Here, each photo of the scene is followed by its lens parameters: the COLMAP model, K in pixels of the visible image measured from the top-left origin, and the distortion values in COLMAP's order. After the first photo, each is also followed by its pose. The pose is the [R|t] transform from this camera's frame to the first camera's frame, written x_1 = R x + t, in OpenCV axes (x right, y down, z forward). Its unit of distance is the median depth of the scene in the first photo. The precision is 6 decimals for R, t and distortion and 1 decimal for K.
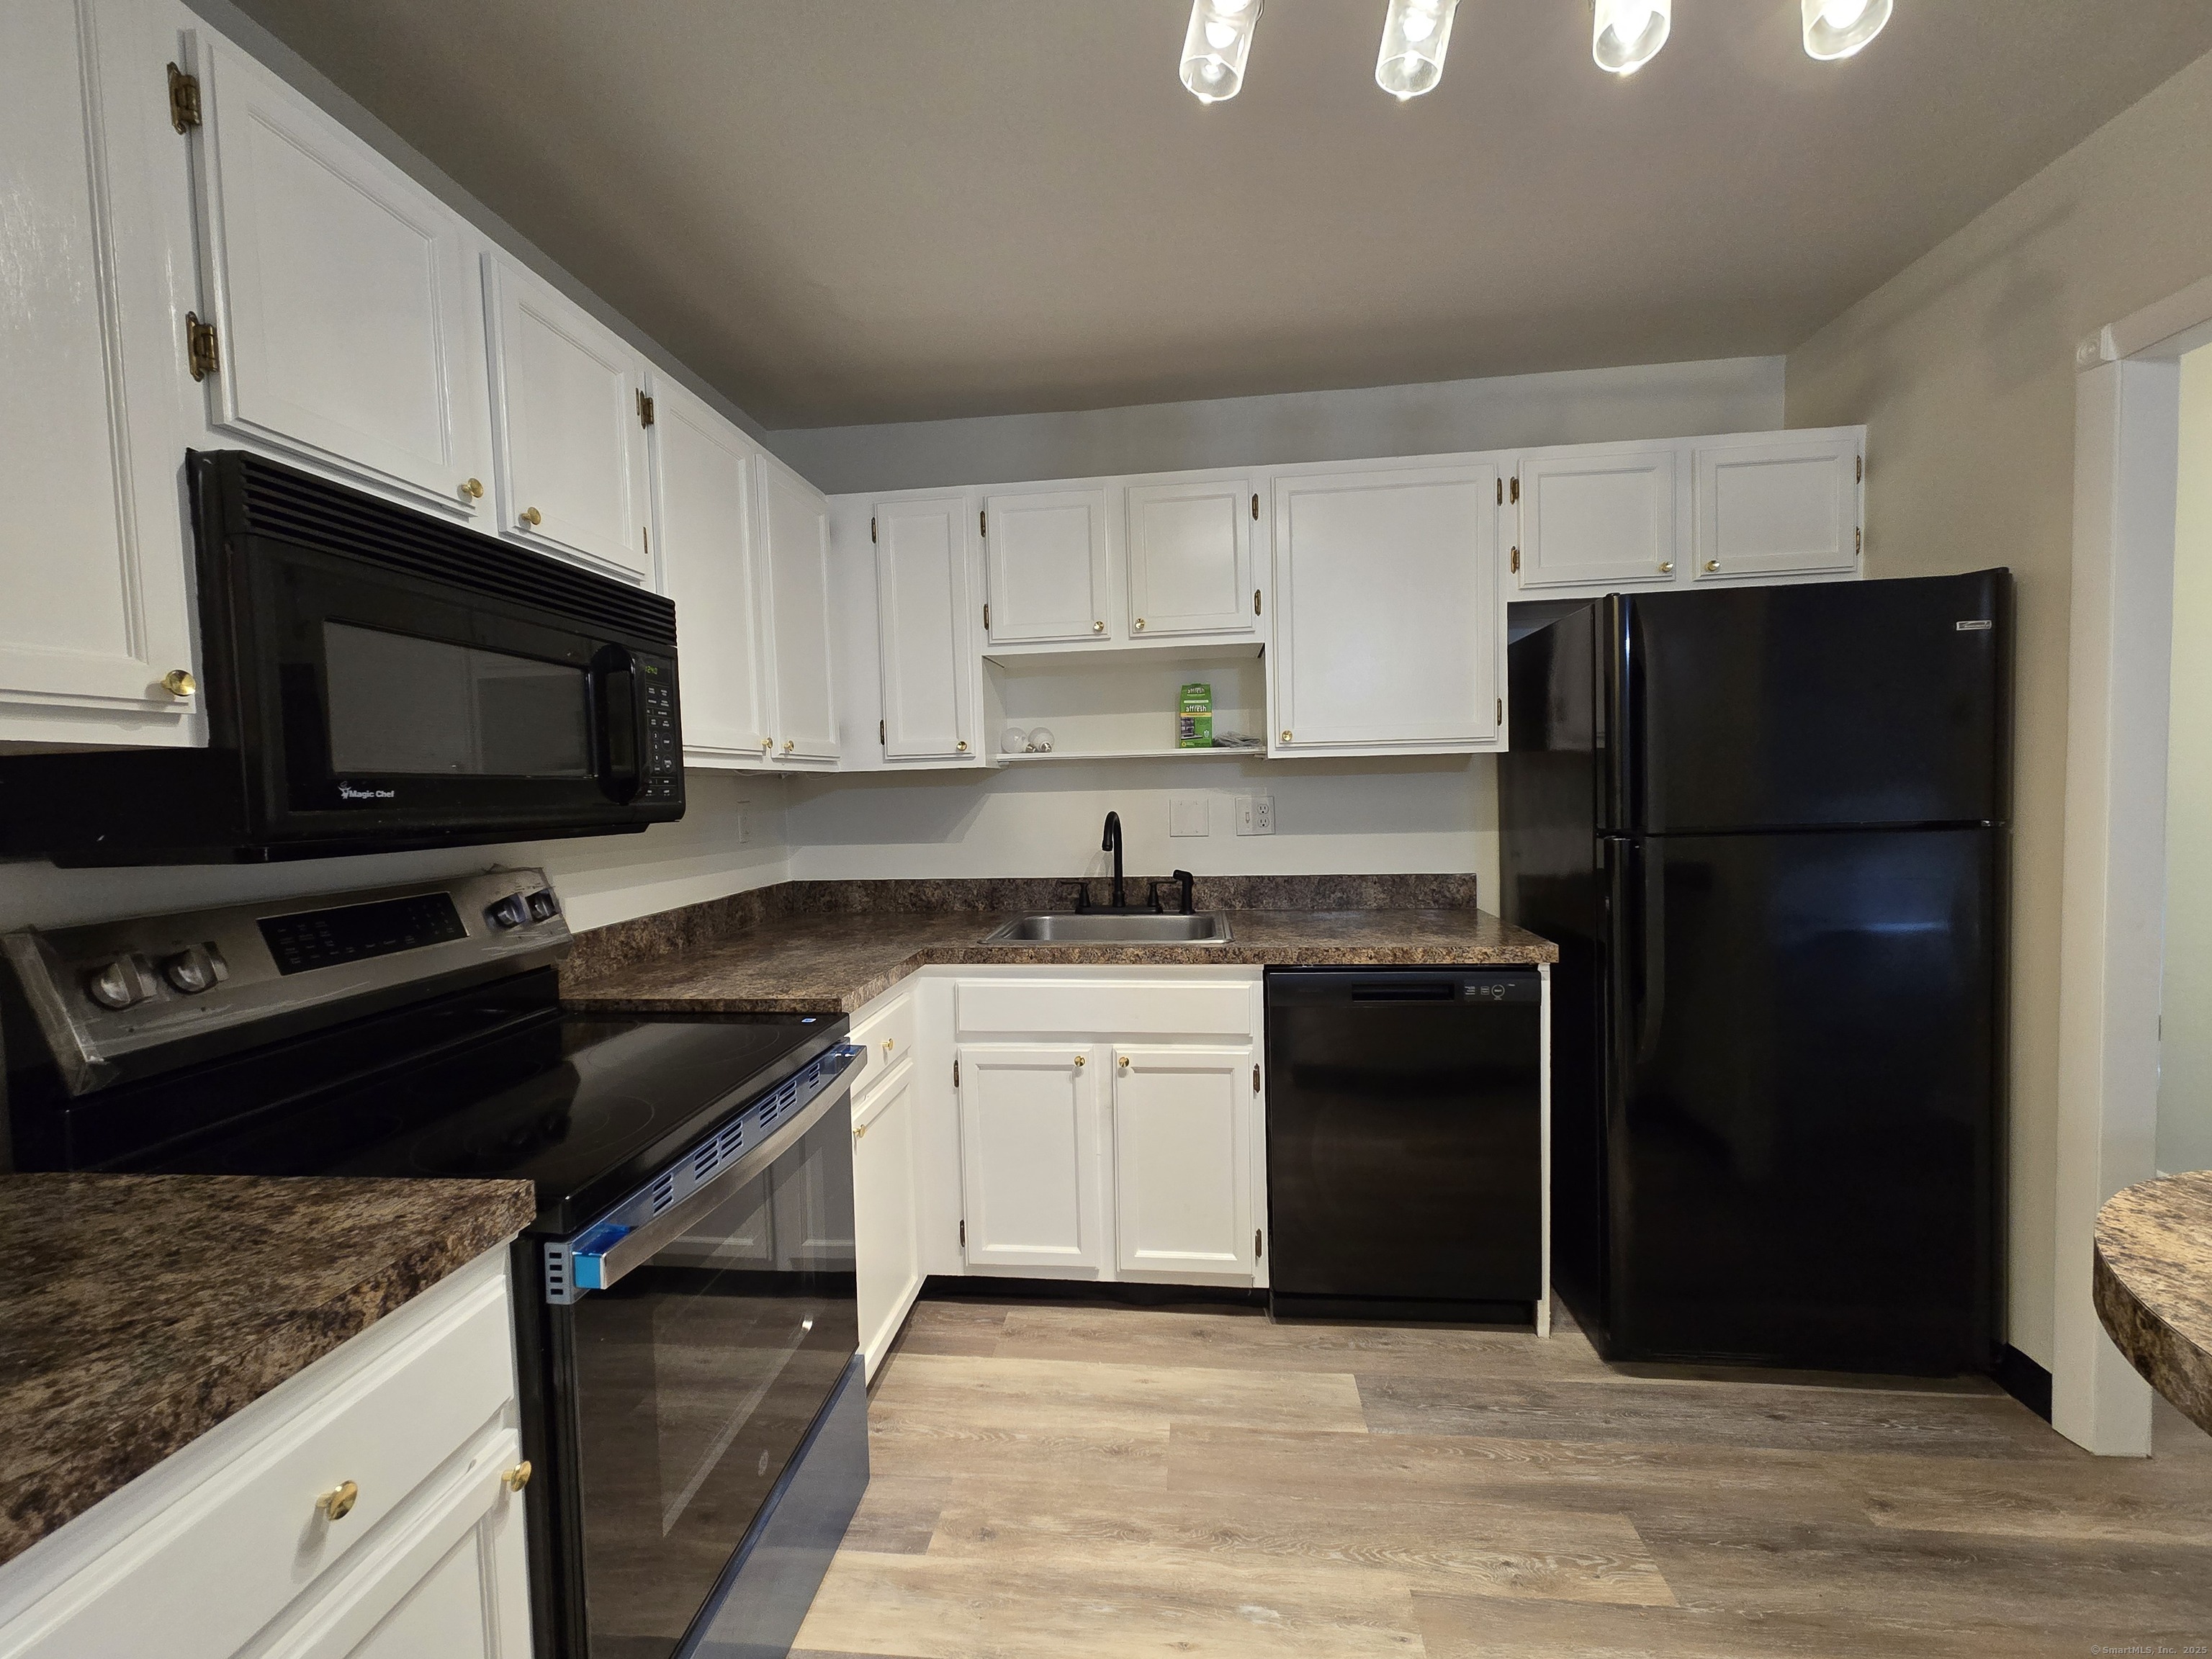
lens RADIAL K [[906.6, 0, 1103.8], [0, 906.6, 817.8], [0, 0, 1]] dist [0.000943, 0.000243]
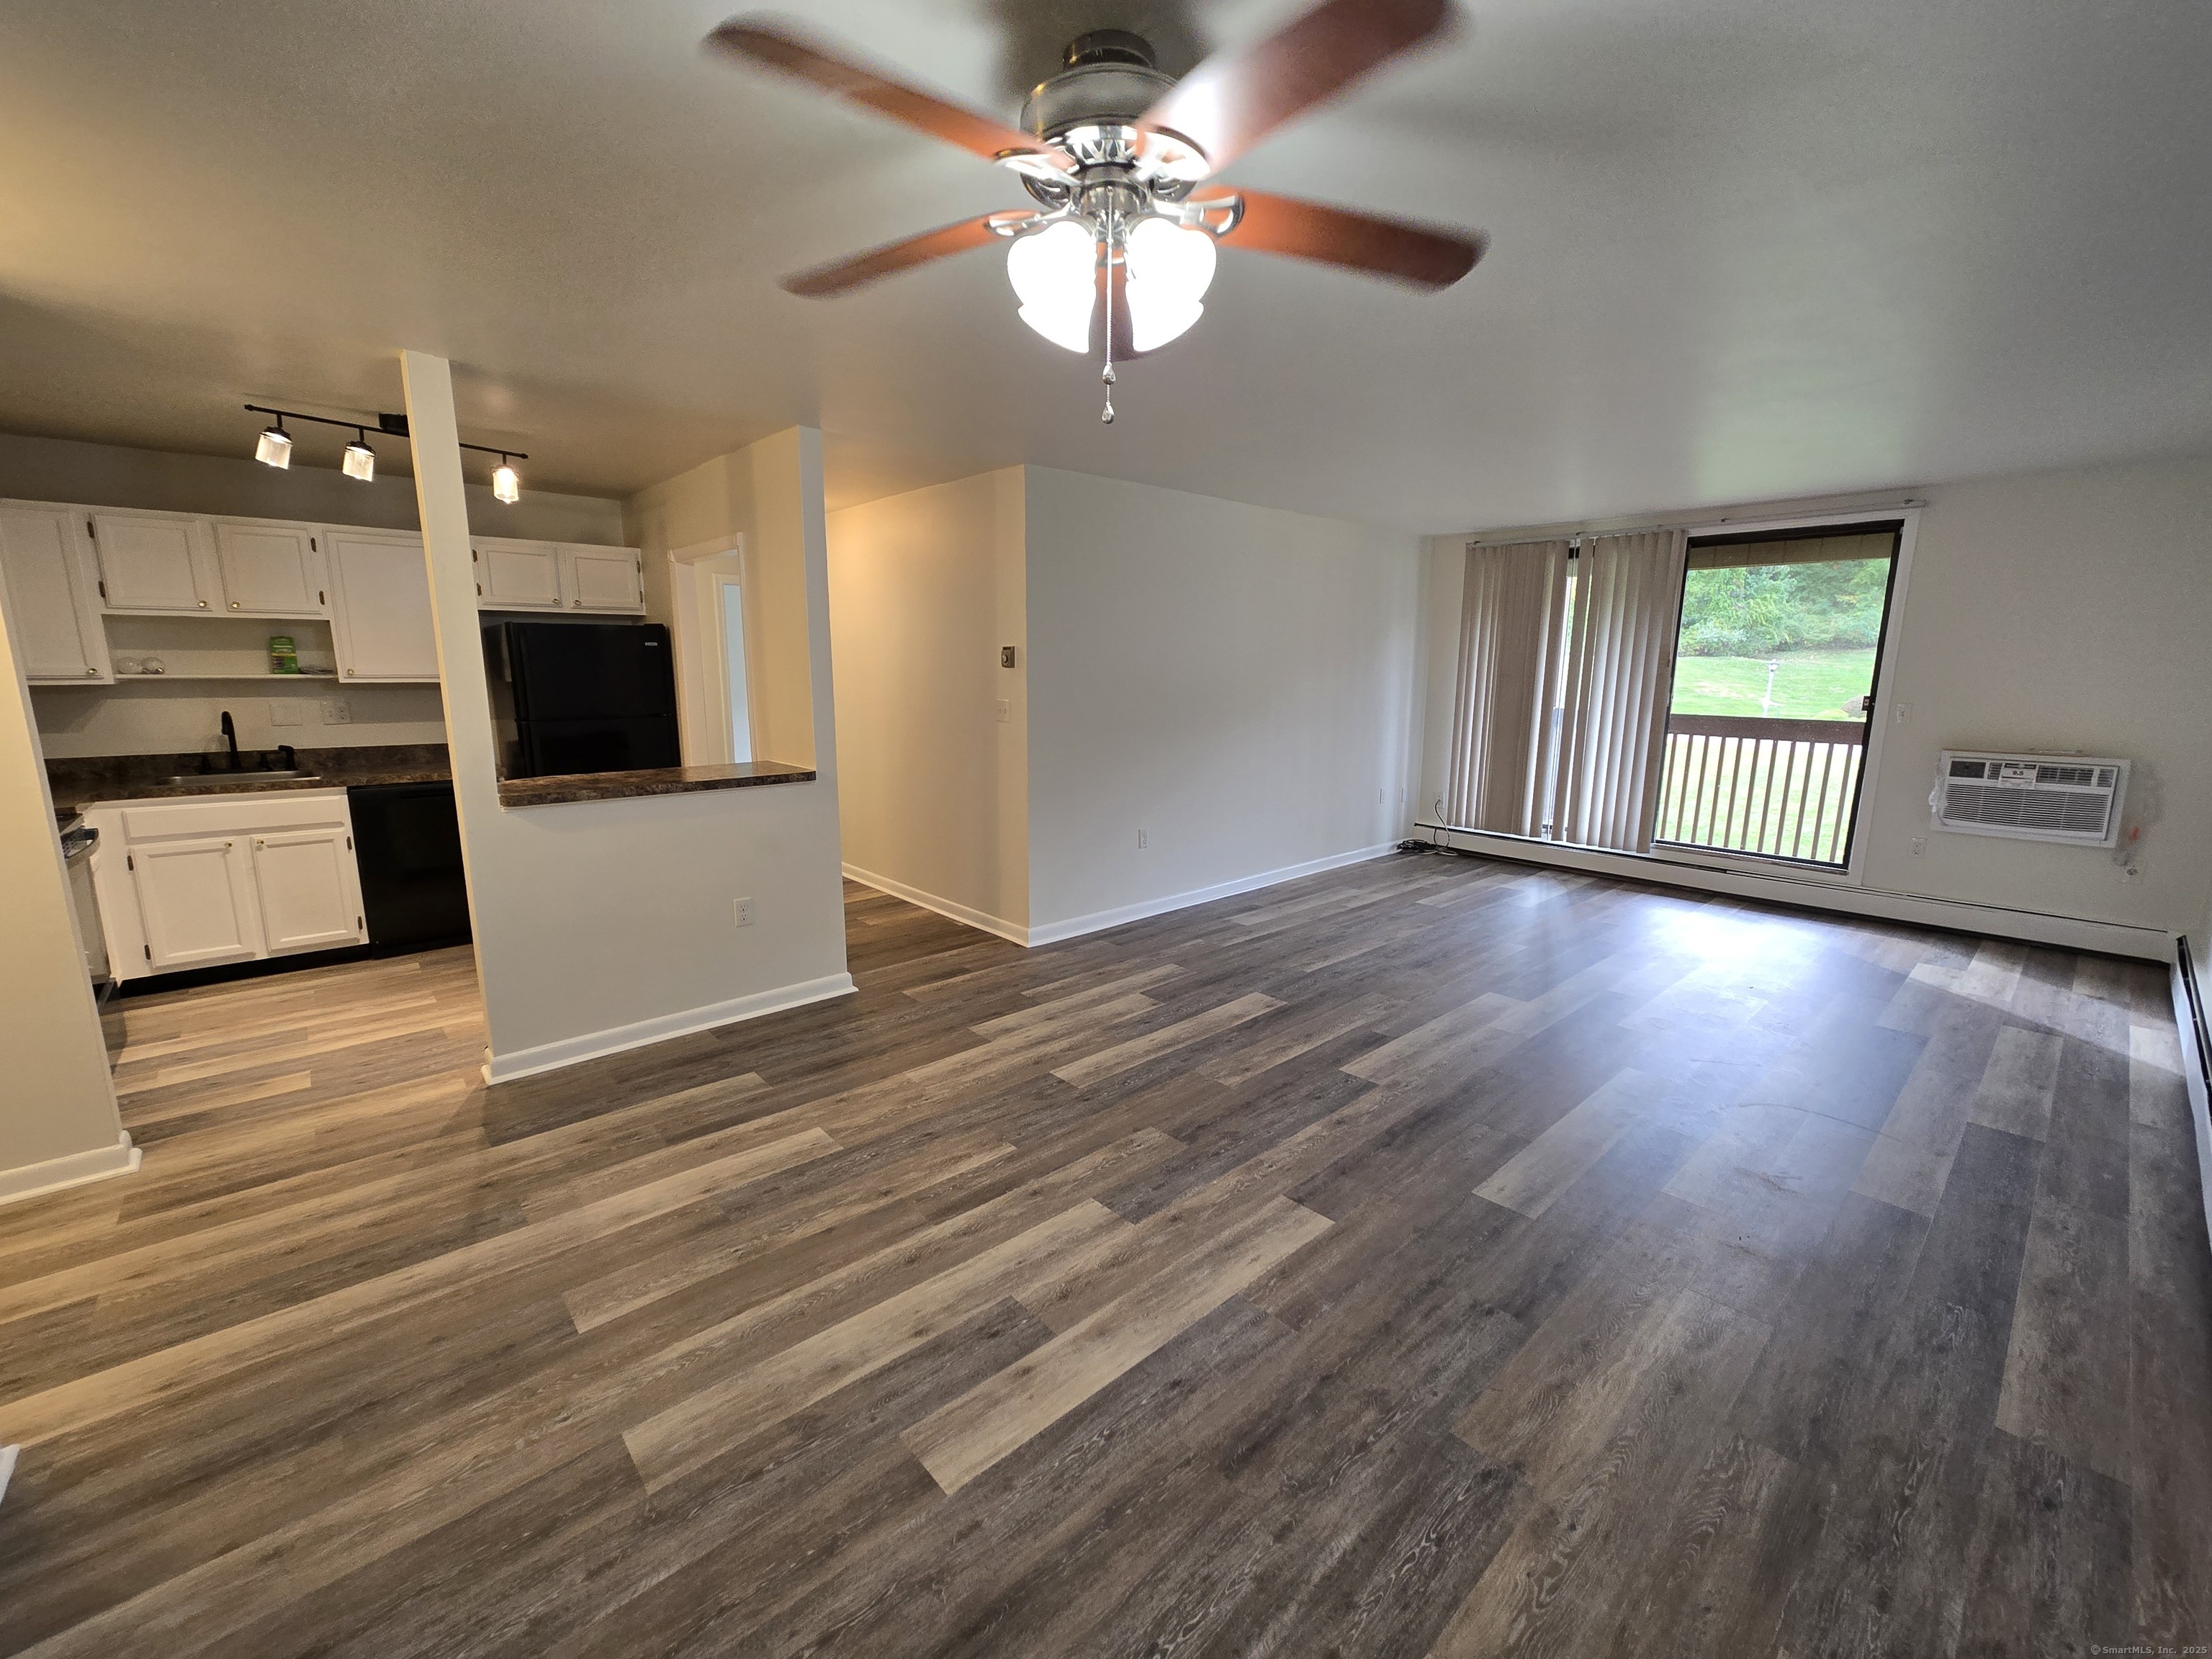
lens RADIAL K [[906.6, 0, 1107.9], [0, 906.6, 832.1], [0, 0, 1]] dist [0.000943, 0.000243]
pose [[0.666355, -0.105089, 0.738192, -0.195689], [0.007129, 0.990871, 0.134625, 0.000141], [-0.745601, -0.084445, 0.661021, -1.599538]]
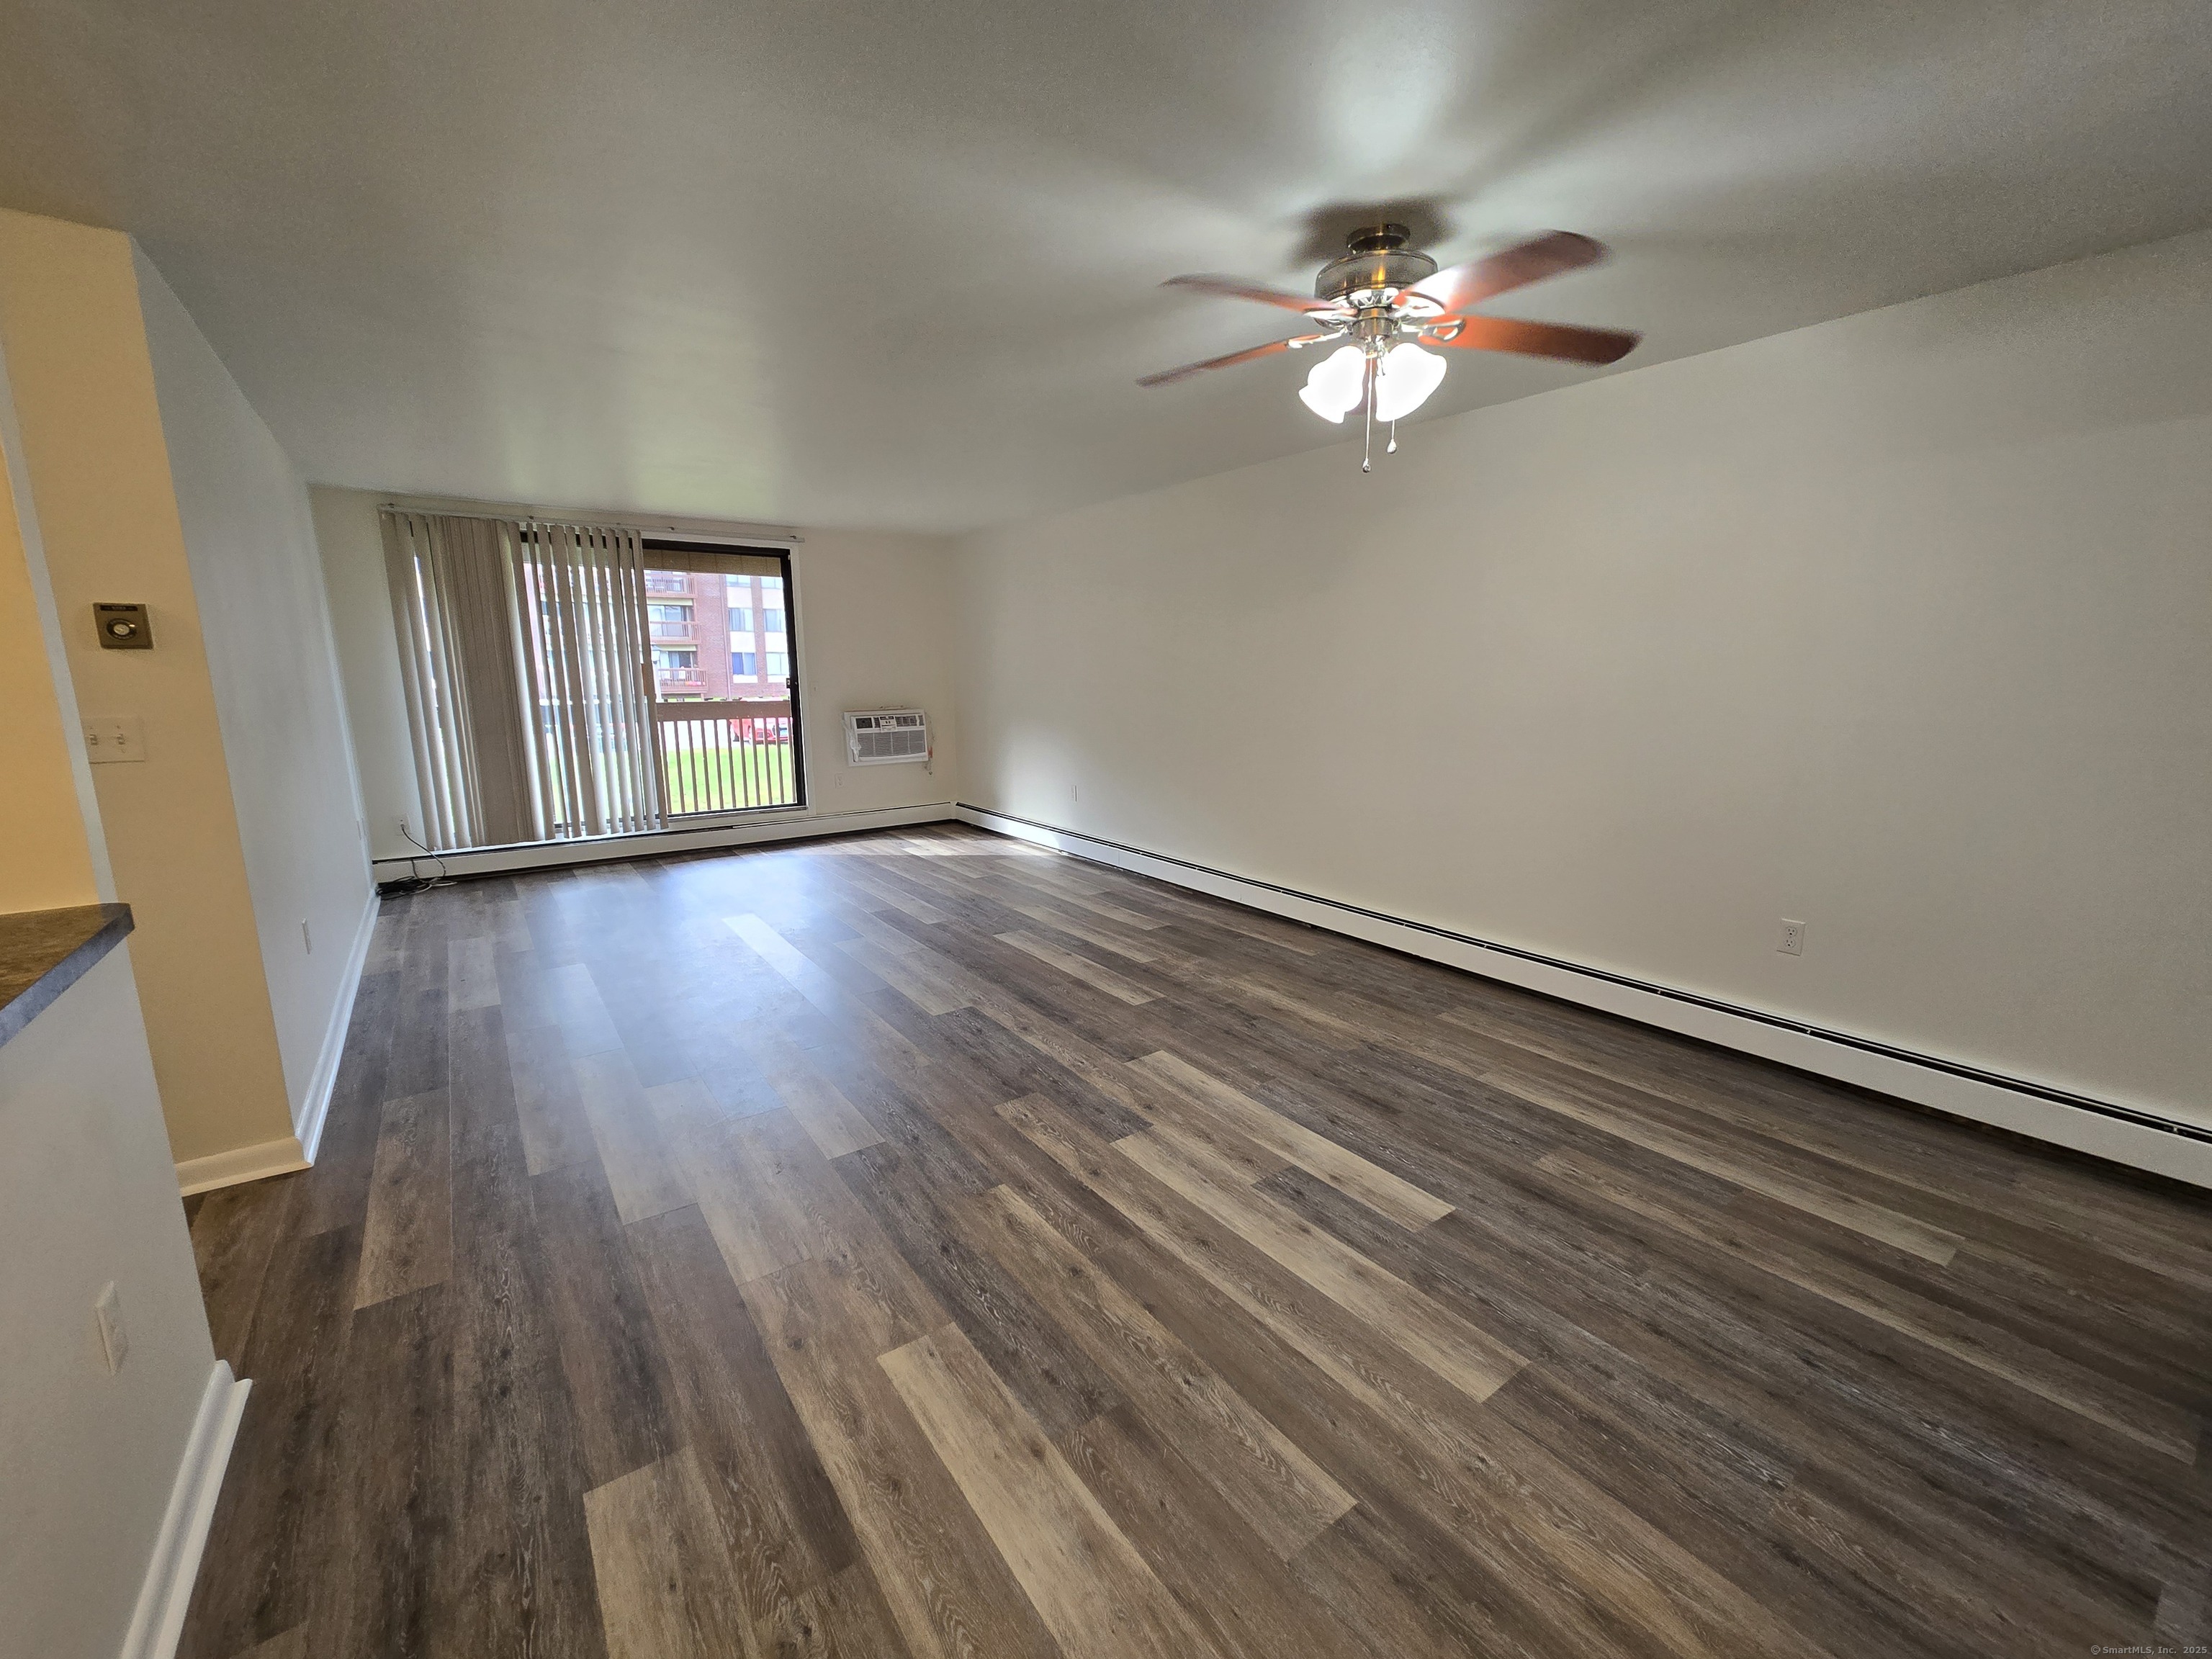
lens RADIAL K [[906.6, 0, 1102.0], [0, 906.6, 835.2], [0, 0, 1]] dist [0.000943, 0.000243]
pose [[-0.668227, -0.106527, 0.736291, -0.284092], [0.055015, 0.979910, 0.191704, -0.038634], [-0.741920, 0.168609, -0.648942, 0.541667]]
